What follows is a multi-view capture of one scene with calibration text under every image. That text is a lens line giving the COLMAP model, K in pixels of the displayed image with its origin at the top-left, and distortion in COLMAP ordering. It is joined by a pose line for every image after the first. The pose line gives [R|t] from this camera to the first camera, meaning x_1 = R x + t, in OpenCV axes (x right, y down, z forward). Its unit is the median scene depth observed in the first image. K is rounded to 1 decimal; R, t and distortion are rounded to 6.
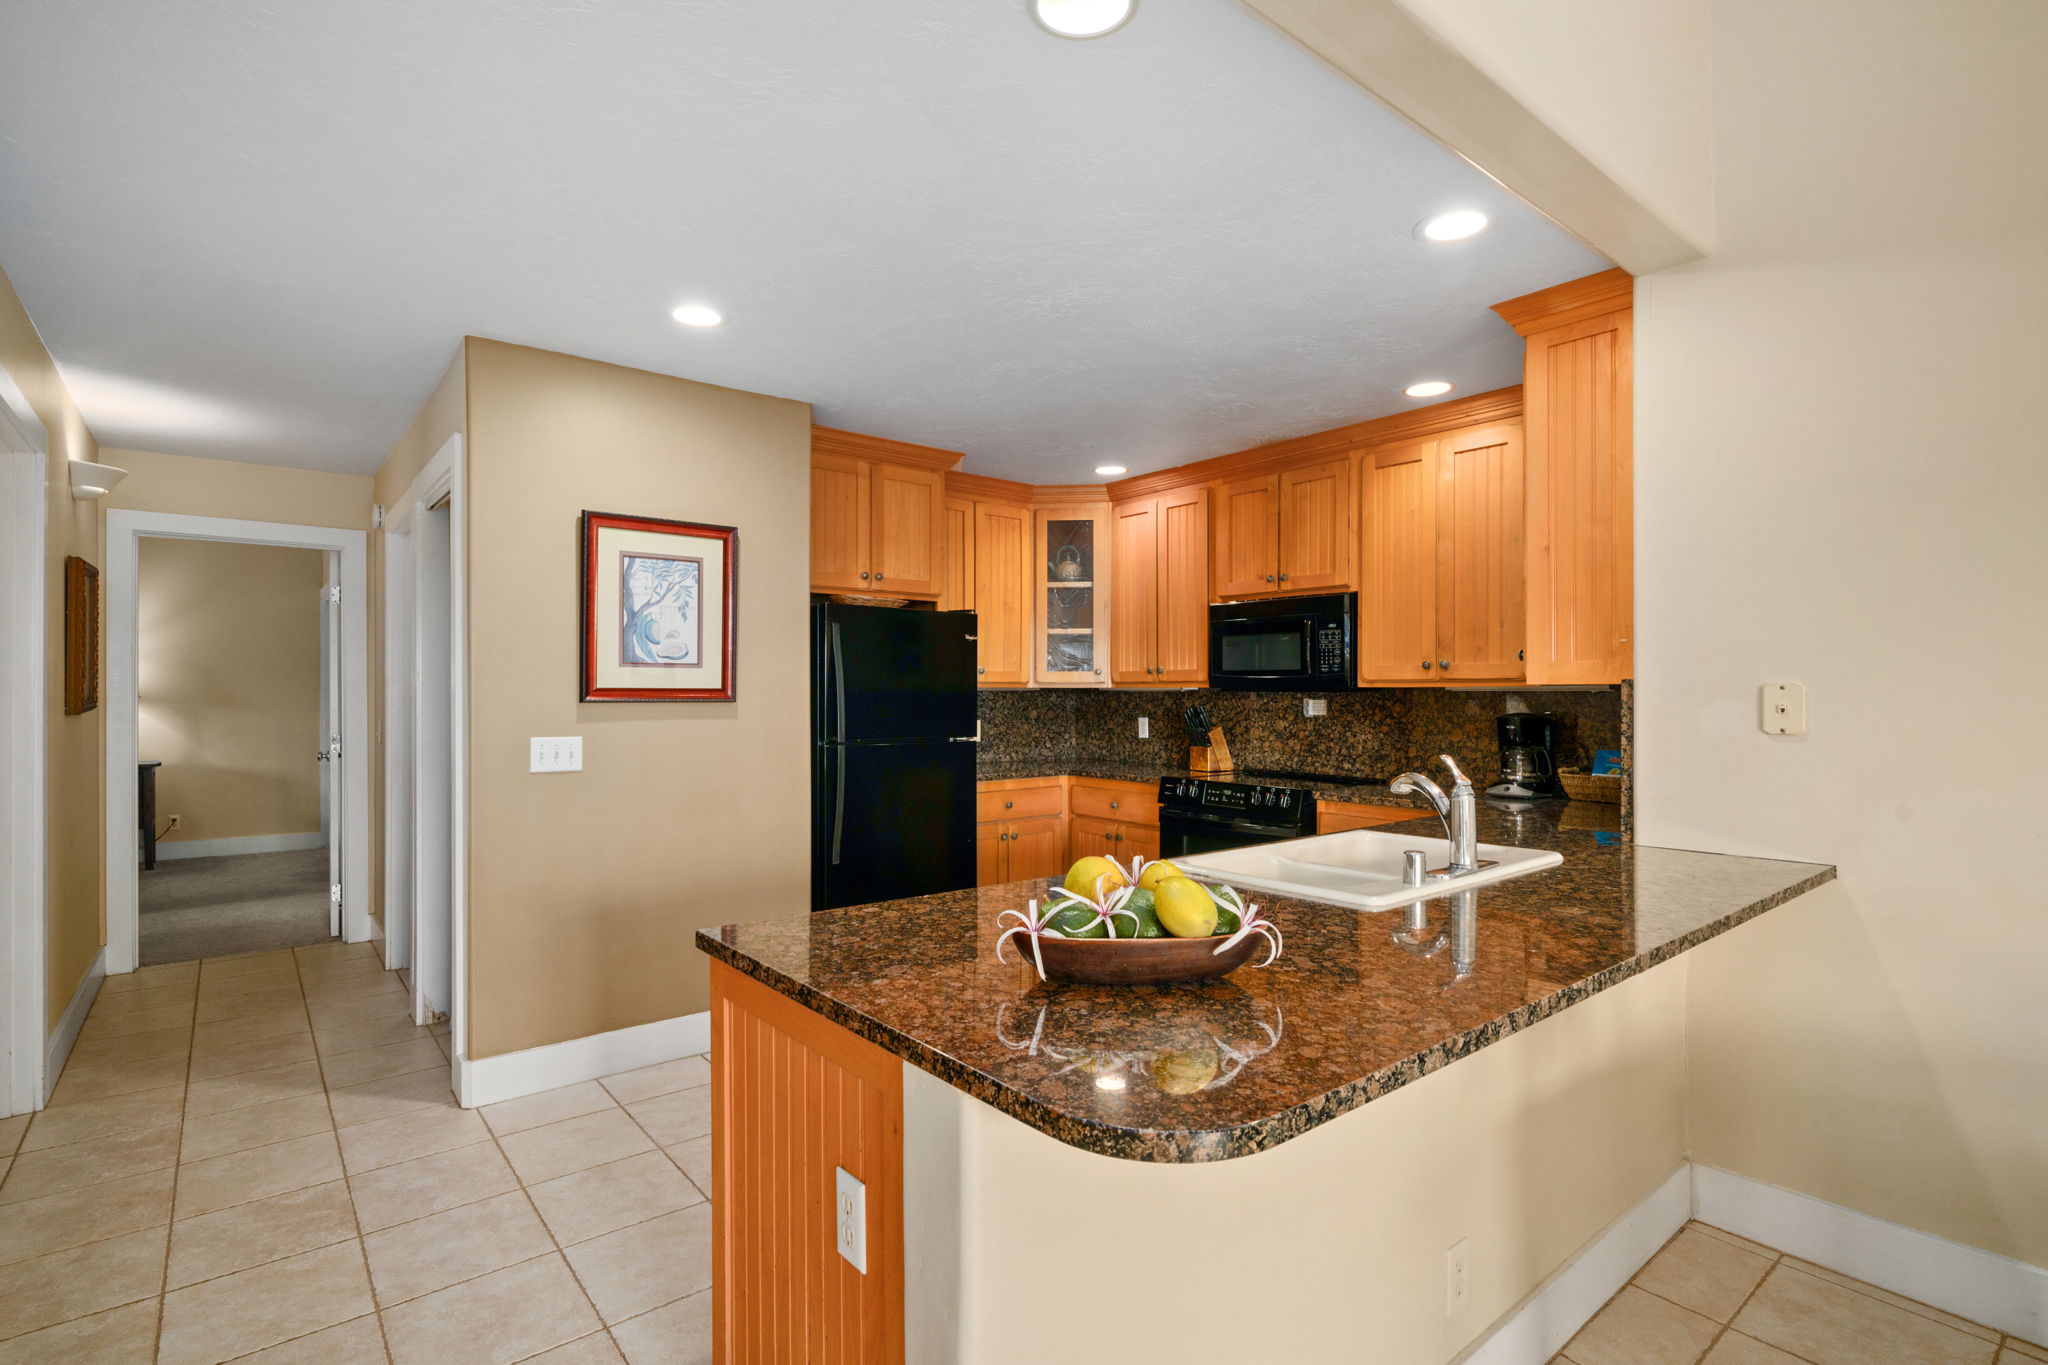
lens RADIAL K [[962.3, 0, 1002.8], [0, 962.3, 694.3], [0, 0, 1]] dist [-0.000158, 0.000473]
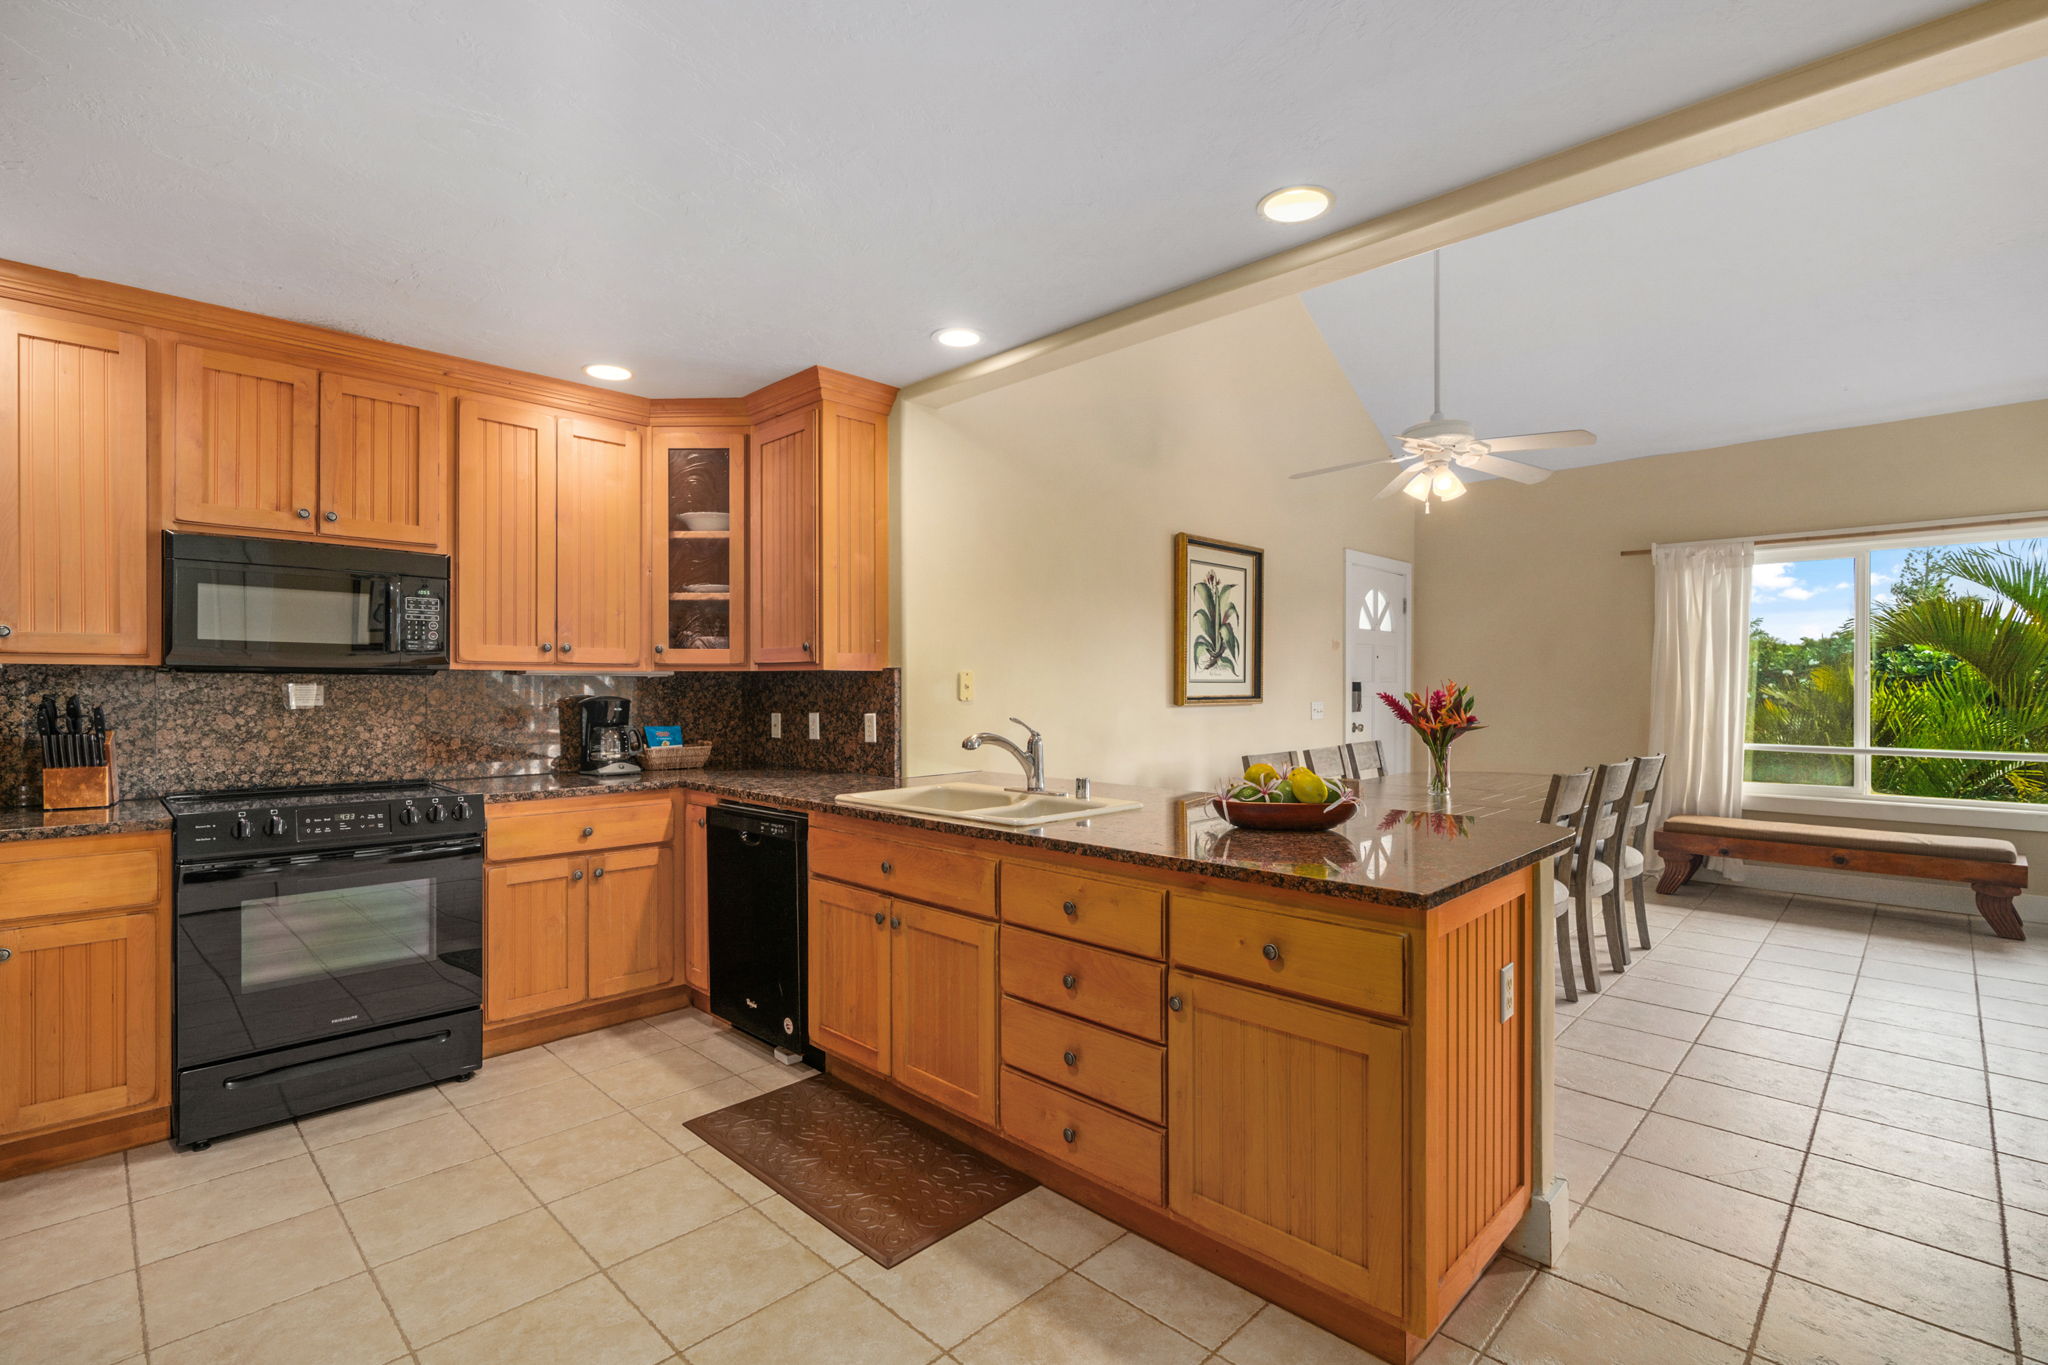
lens RADIAL K [[947.6, 0, 995.0], [0, 947.6, 691.3], [0, 0, 1]] dist [-0.011405, 0.004591]
pose [[-0.102731, -0.005064, 0.994696, -0.465851], [0.001386, 0.999985, 0.005234, 0.007527], [-0.994708, 0.001916, -0.102722, 0.567168]]
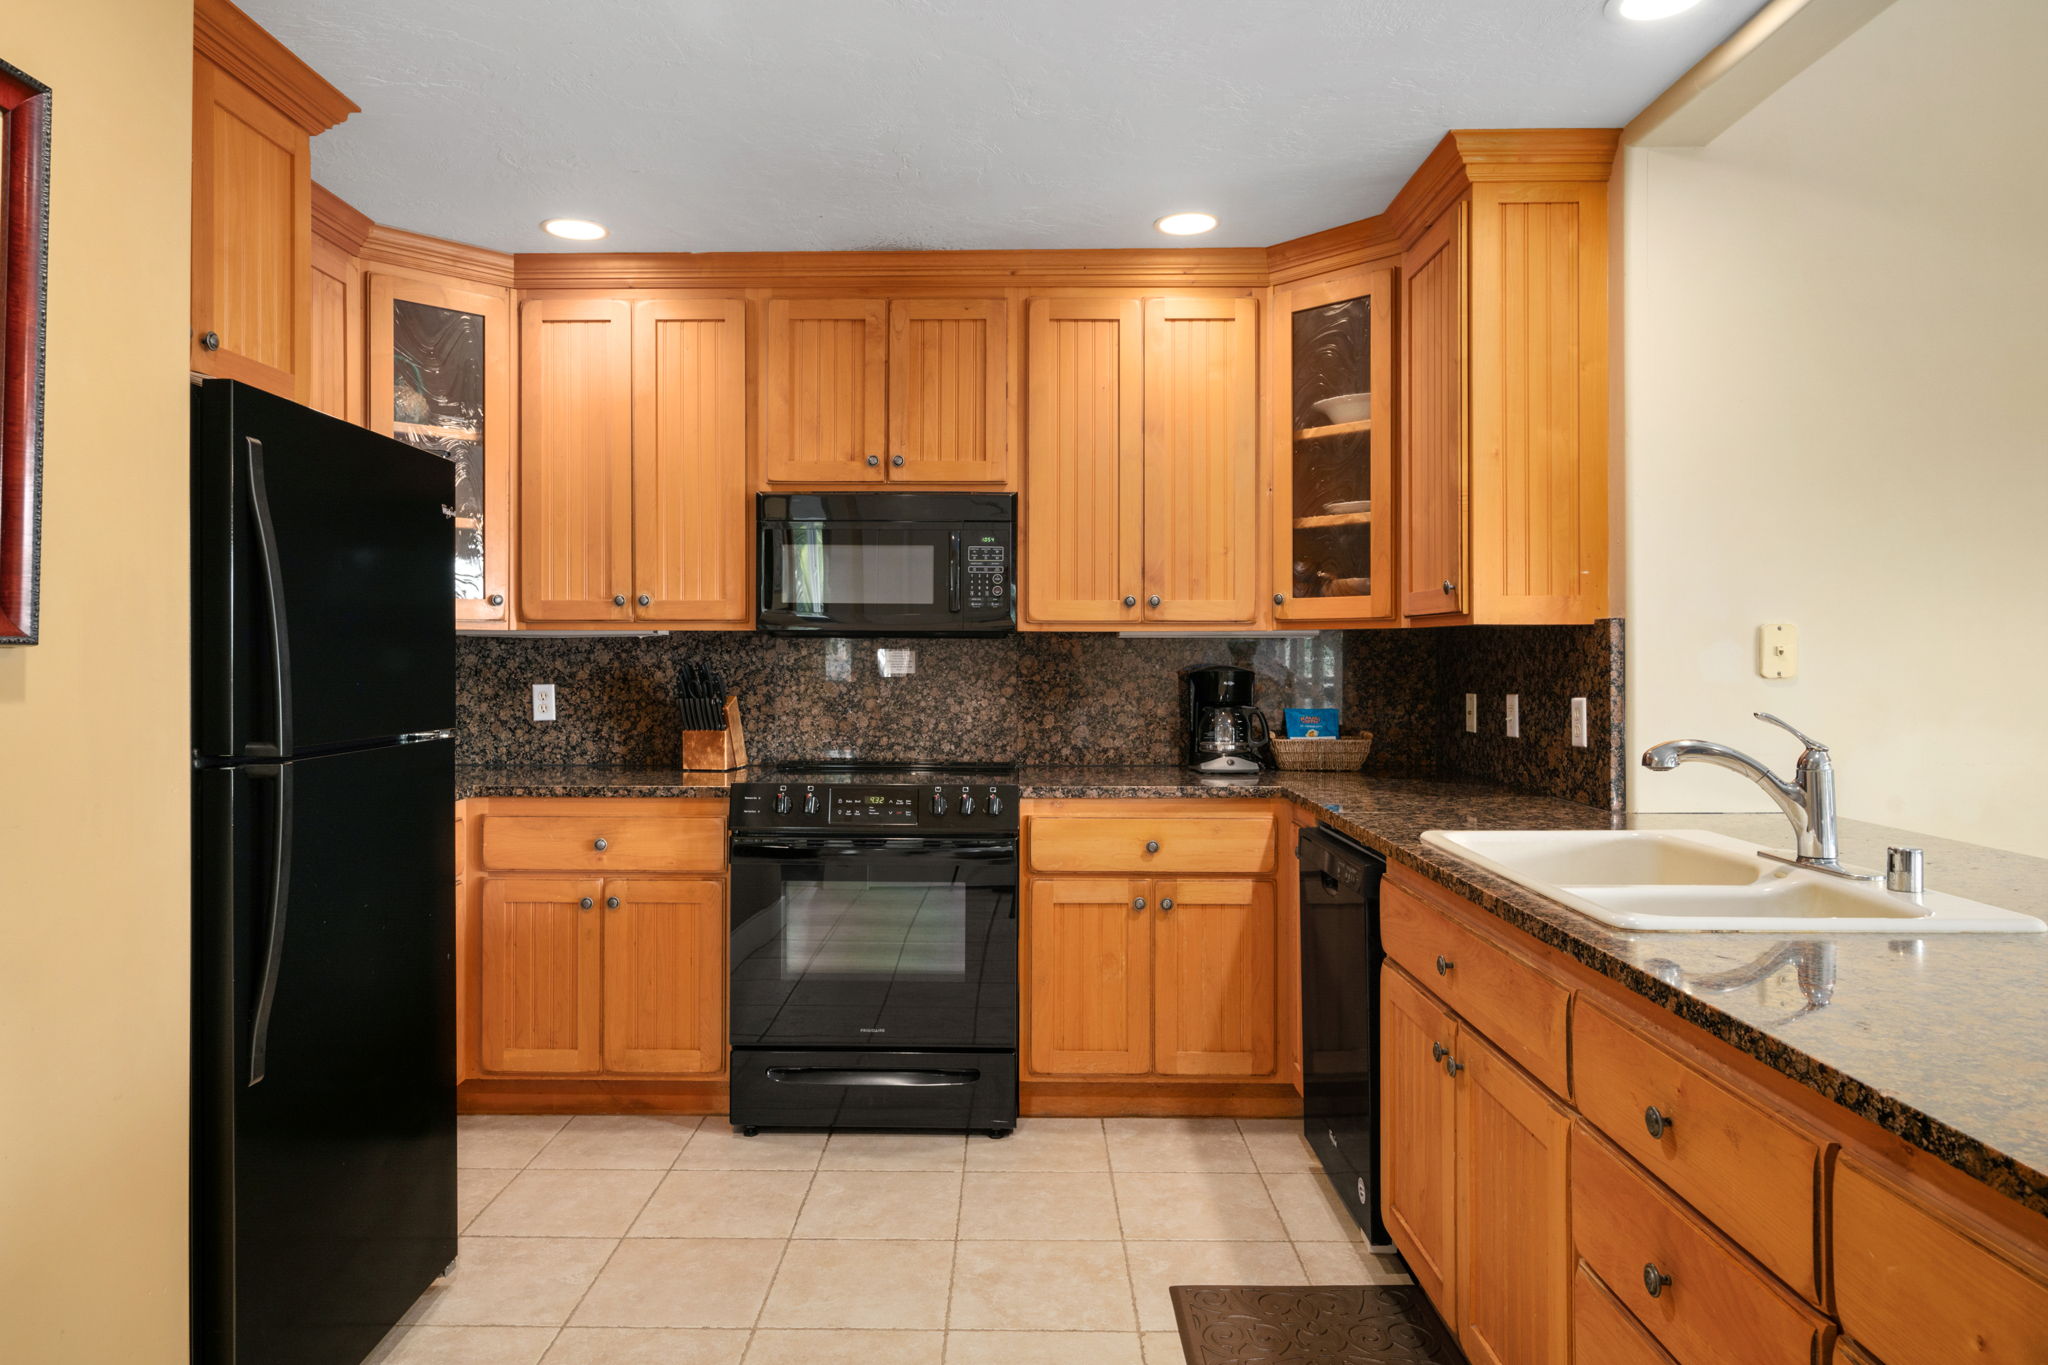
lens RADIAL K [[1263.2, 0, 993.1], [0, 1263.2, 654.1], [0, 0, 1]] dist [-0.000614, 0.002047]
pose [[0.641151, 0.000513, 0.767414, -0.316145], [0.000939, 0.999999, -0.001453, 0.009590], [-0.767414, 0.001652, 0.641150, 0.401501]]
